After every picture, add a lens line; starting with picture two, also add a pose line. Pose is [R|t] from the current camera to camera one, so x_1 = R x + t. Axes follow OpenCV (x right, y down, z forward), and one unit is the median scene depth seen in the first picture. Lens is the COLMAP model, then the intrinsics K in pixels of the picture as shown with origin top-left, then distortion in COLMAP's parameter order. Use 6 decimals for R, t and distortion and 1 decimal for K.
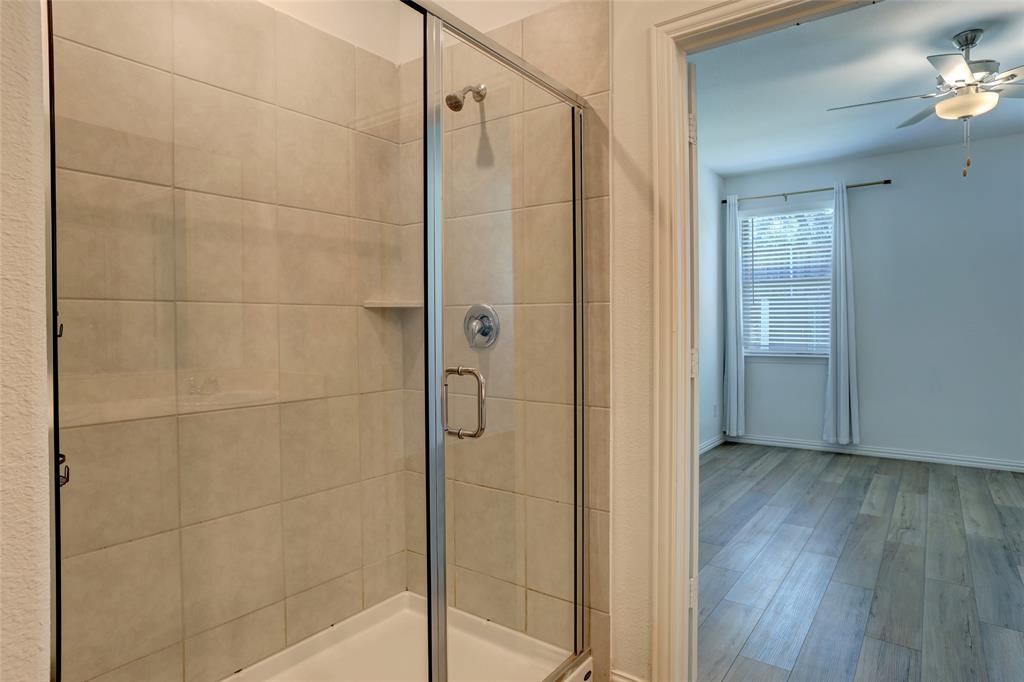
lens RADIAL K [[585.2, 0, 505.3], [0, 585.2, 333.9], [0, 0, 1]] dist [-0.062528, 0.041787]
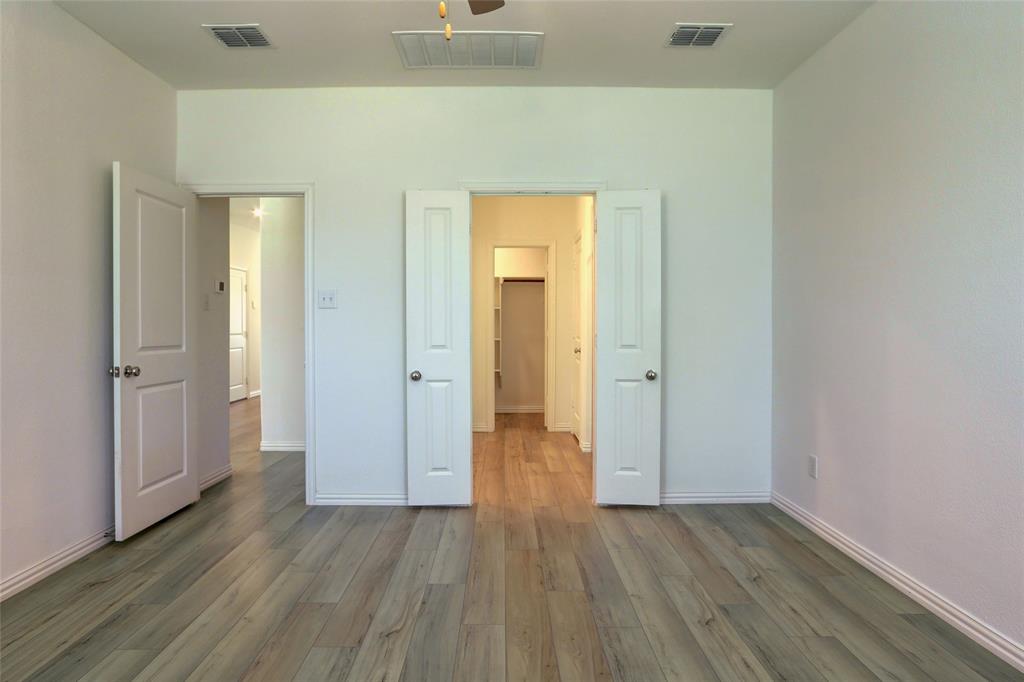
lens RADIAL K [[585.2, 0, 515.6], [0, 585.2, 331.1], [0, 0, 1]] dist [-0.062528, 0.041787]
pose [[-0.786850, 0.011442, -0.617038, 0.900561], [-0.006110, 0.999635, 0.026329, -0.018052], [0.617114, 0.024487, -0.786493, 1.209466]]
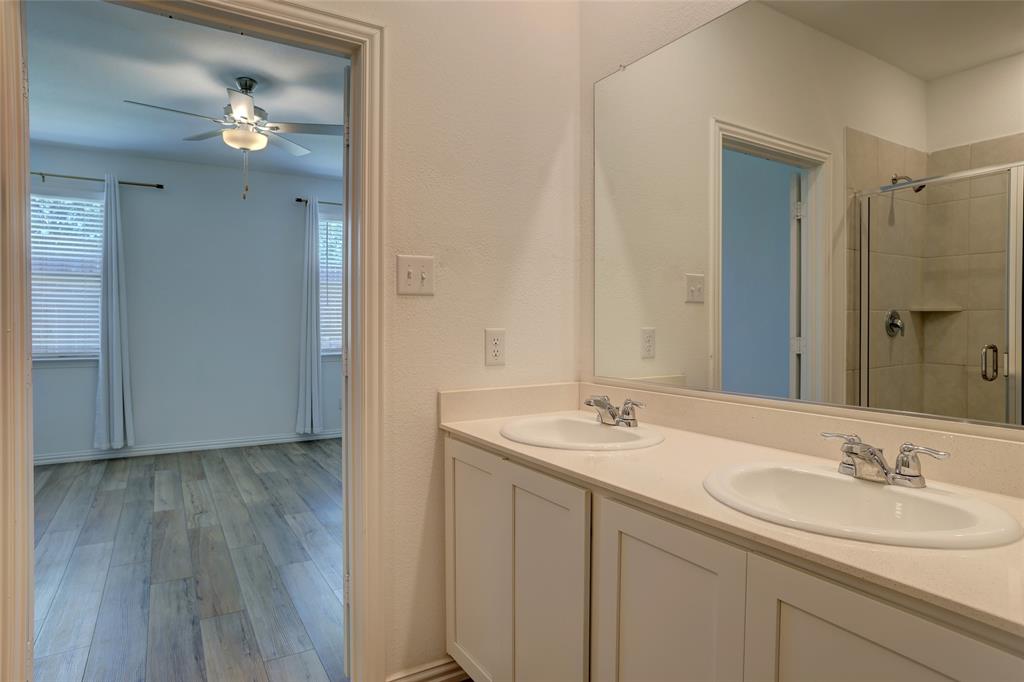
lens RADIAL K [[585.2, 0, 508.9], [0, 585.2, 334.1], [0, 0, 1]] dist [-0.062528, 0.041787]
pose [[0.374774, -0.007072, 0.927089, -0.078468], [0.007344, 0.999962, 0.004659, 0.000255], [-0.927087, 0.005063, 0.374812, 0.043292]]
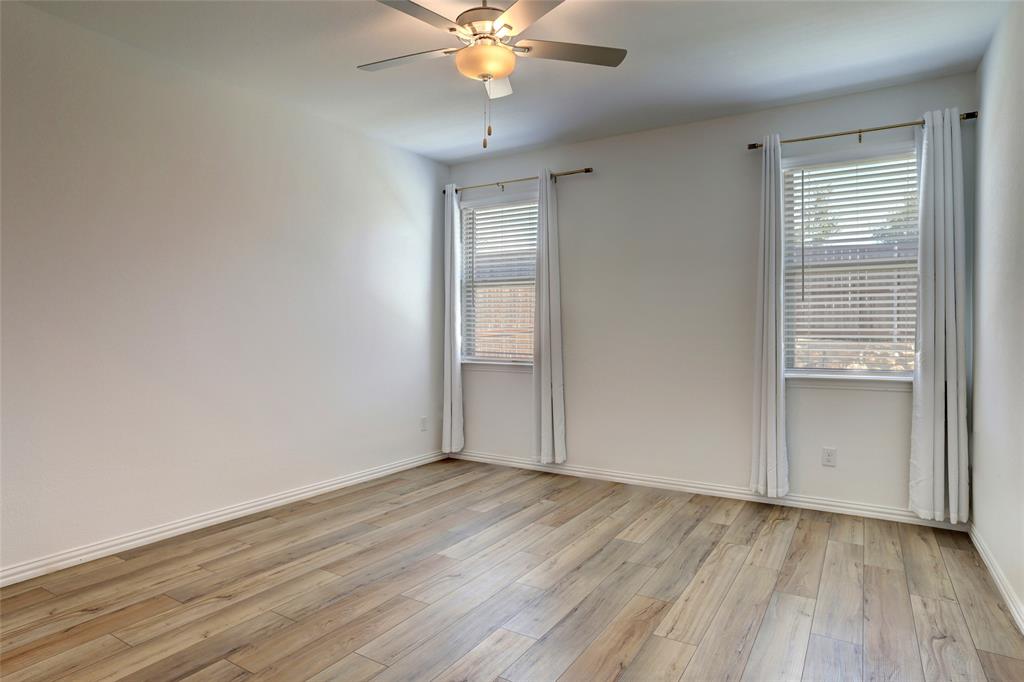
lens RADIAL K [[585.2, 0, 505.9], [0, 585.2, 338.6], [0, 0, 1]] dist [-0.062528, 0.041787]
pose [[0.996269, 0.008701, 0.085859, 0.633973], [-0.008989, 0.999955, 0.002973, -0.006148], [-0.085829, -0.003734, 0.996303, 0.142758]]
